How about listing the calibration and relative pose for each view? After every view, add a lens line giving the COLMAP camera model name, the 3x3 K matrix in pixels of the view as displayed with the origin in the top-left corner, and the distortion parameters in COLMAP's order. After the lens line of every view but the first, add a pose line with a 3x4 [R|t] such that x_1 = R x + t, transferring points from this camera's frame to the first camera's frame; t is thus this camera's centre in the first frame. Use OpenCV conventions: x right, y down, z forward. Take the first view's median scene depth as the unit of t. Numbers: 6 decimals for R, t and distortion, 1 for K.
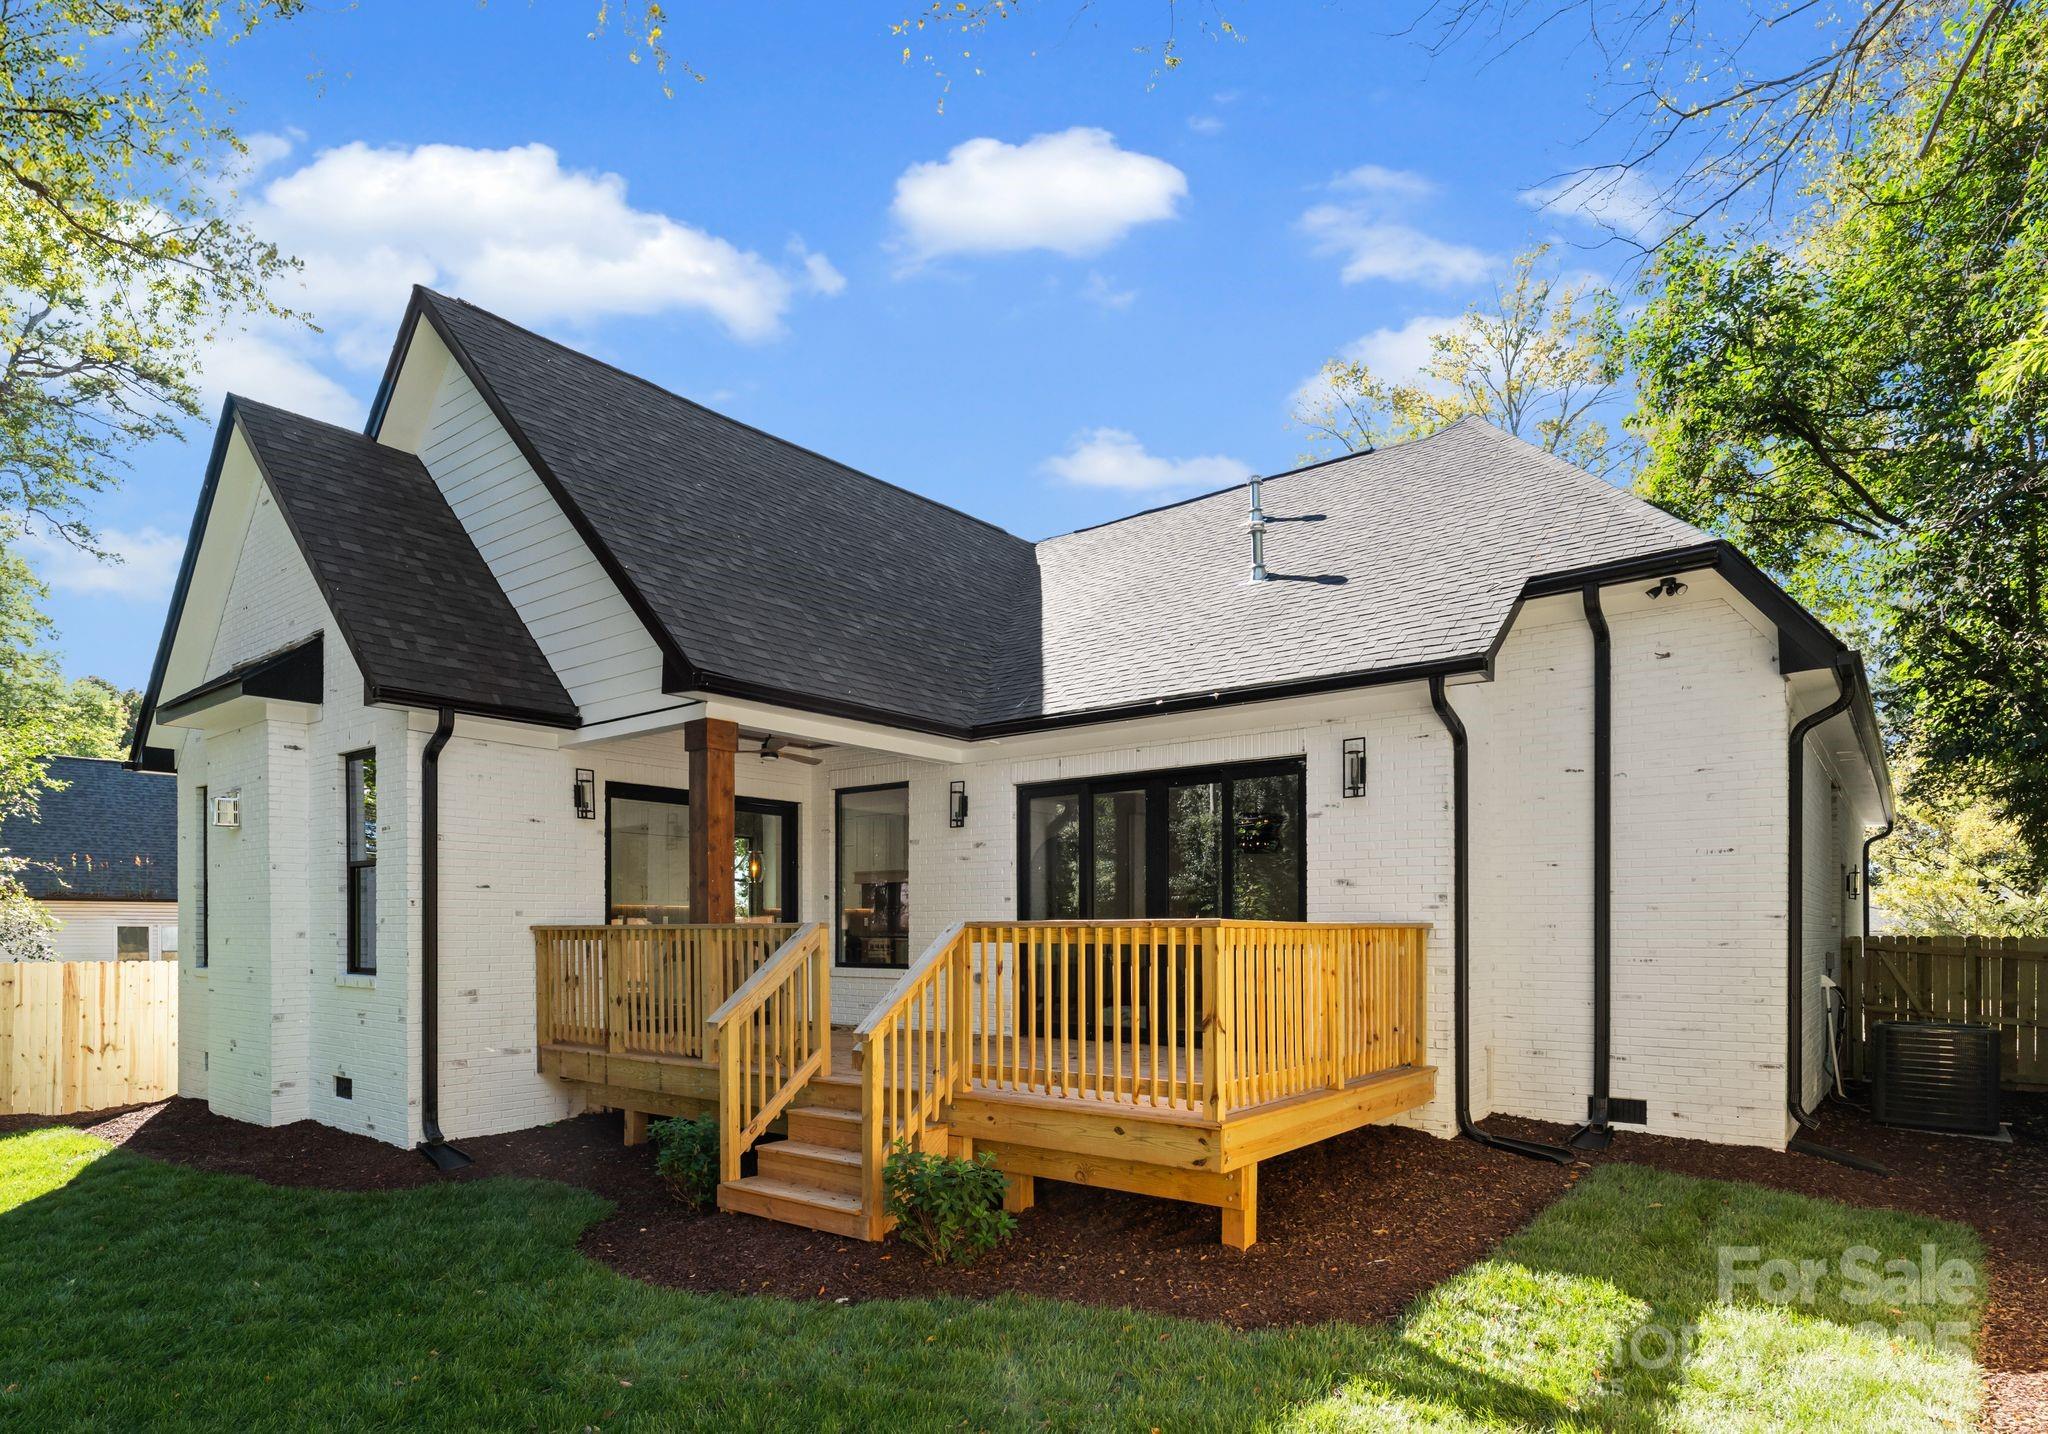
lens RADIAL K [[1158.6, 0, 1028.1], [0, 1158.6, 924.0], [0, 0, 1]] dist [-0.000943, -0.001193]
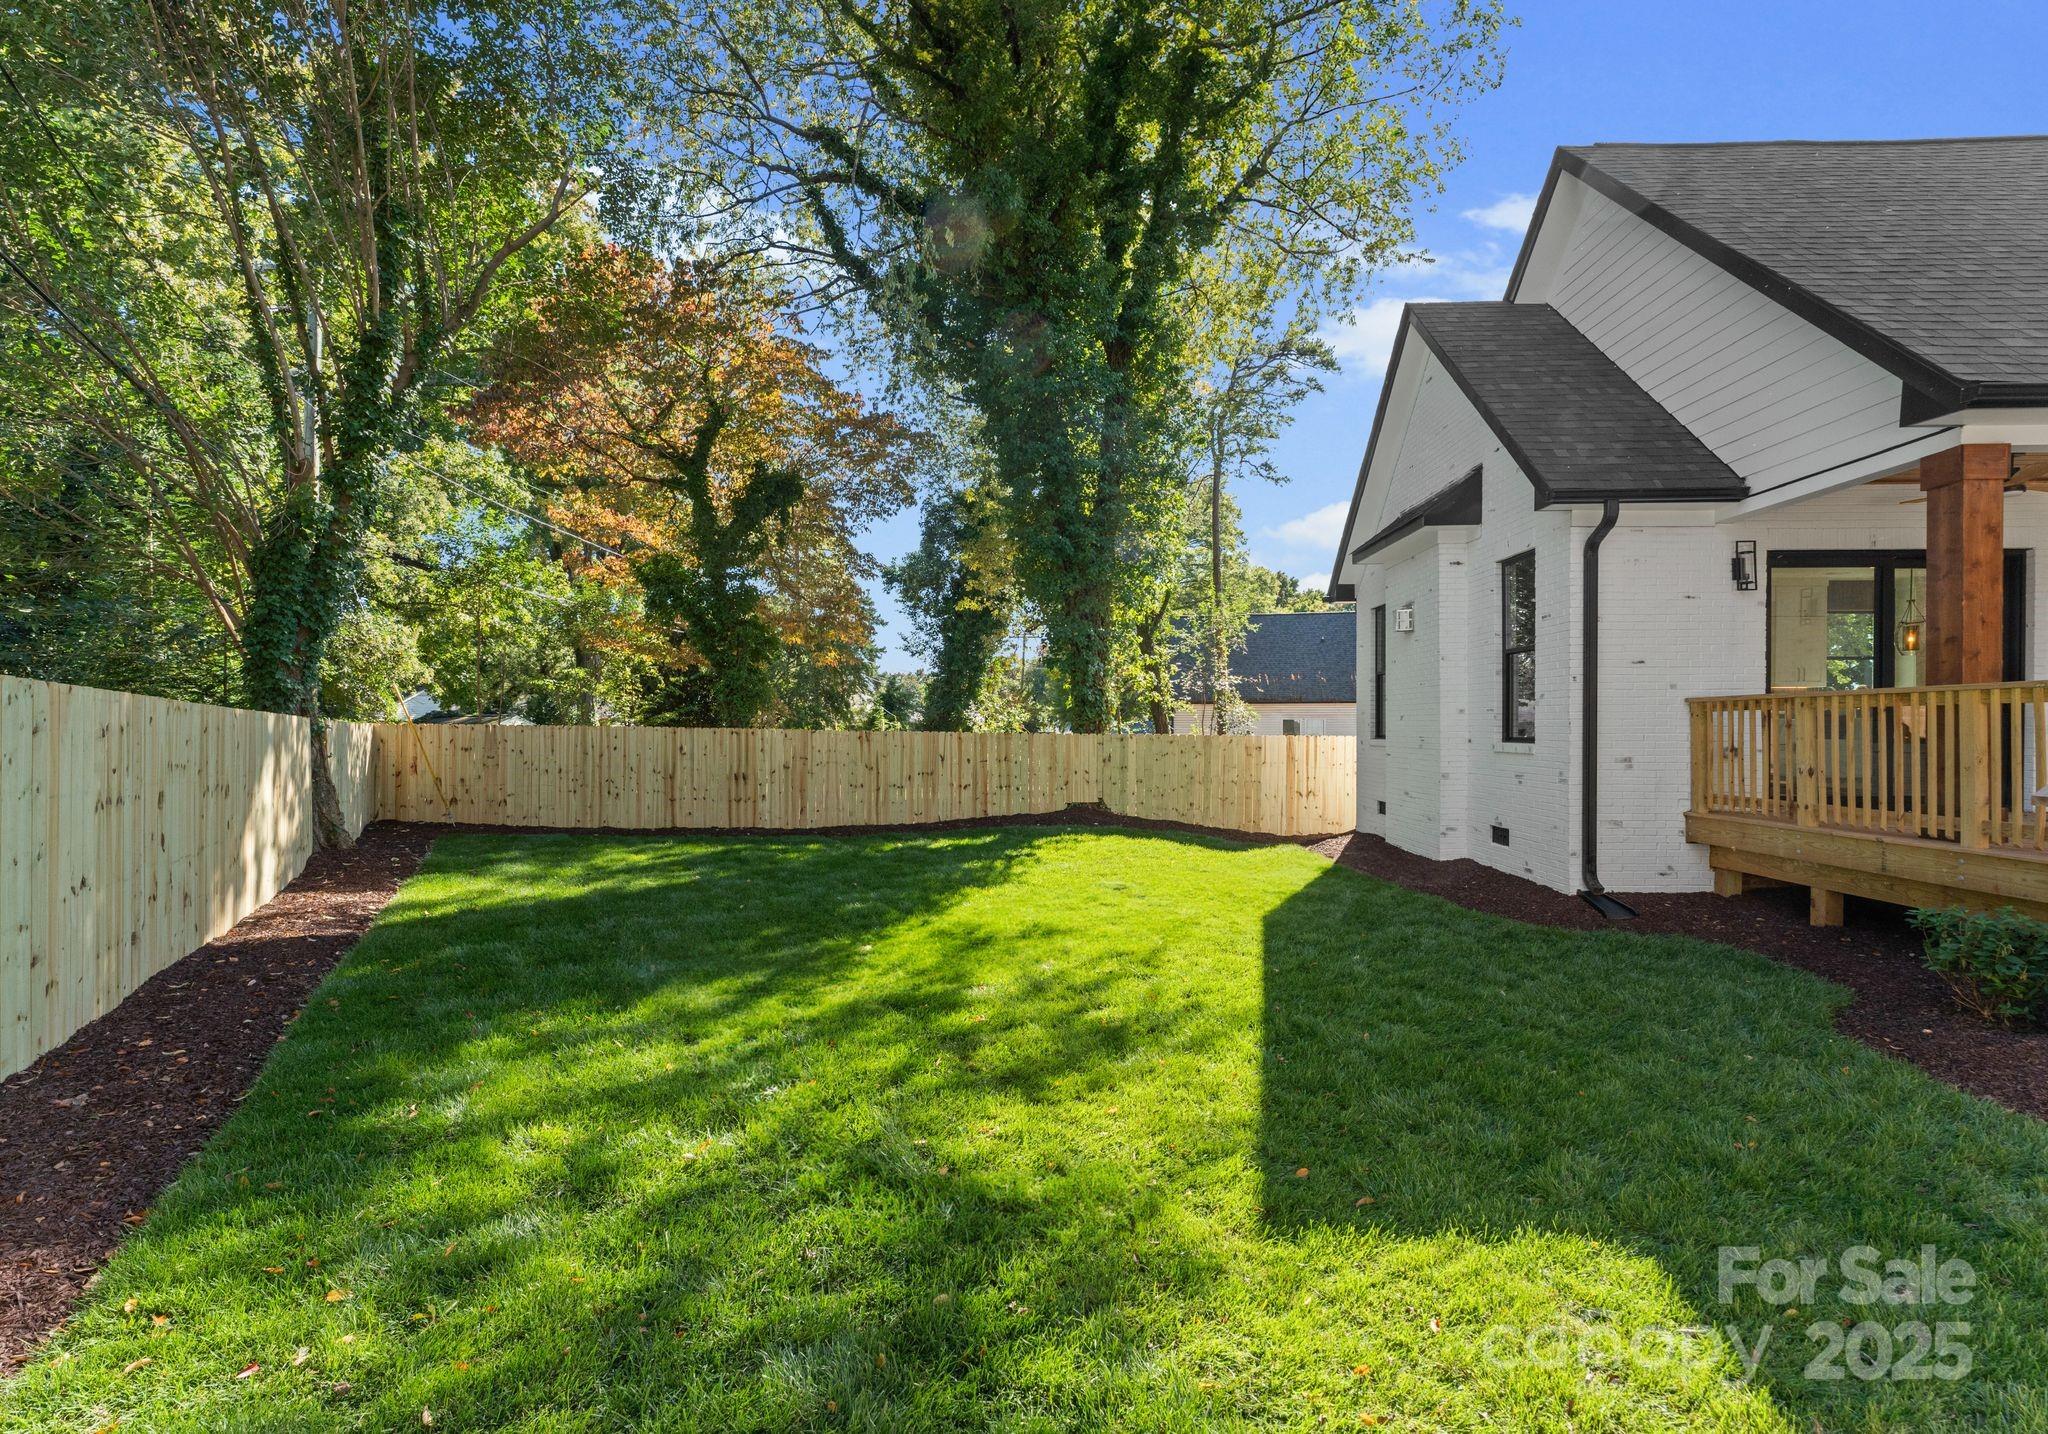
lens RADIAL K [[895.6, 0, 1024.0], [0, 895.6, 717.0], [0, 0, 1]] dist [0.000710, 0.000012]
pose [[0.590943, -0.008711, -0.806666, -0.132217], [0.006731, 0.999960, -0.005867, 0.019653], [0.806685, -0.001962, 0.590978, 0.040237]]
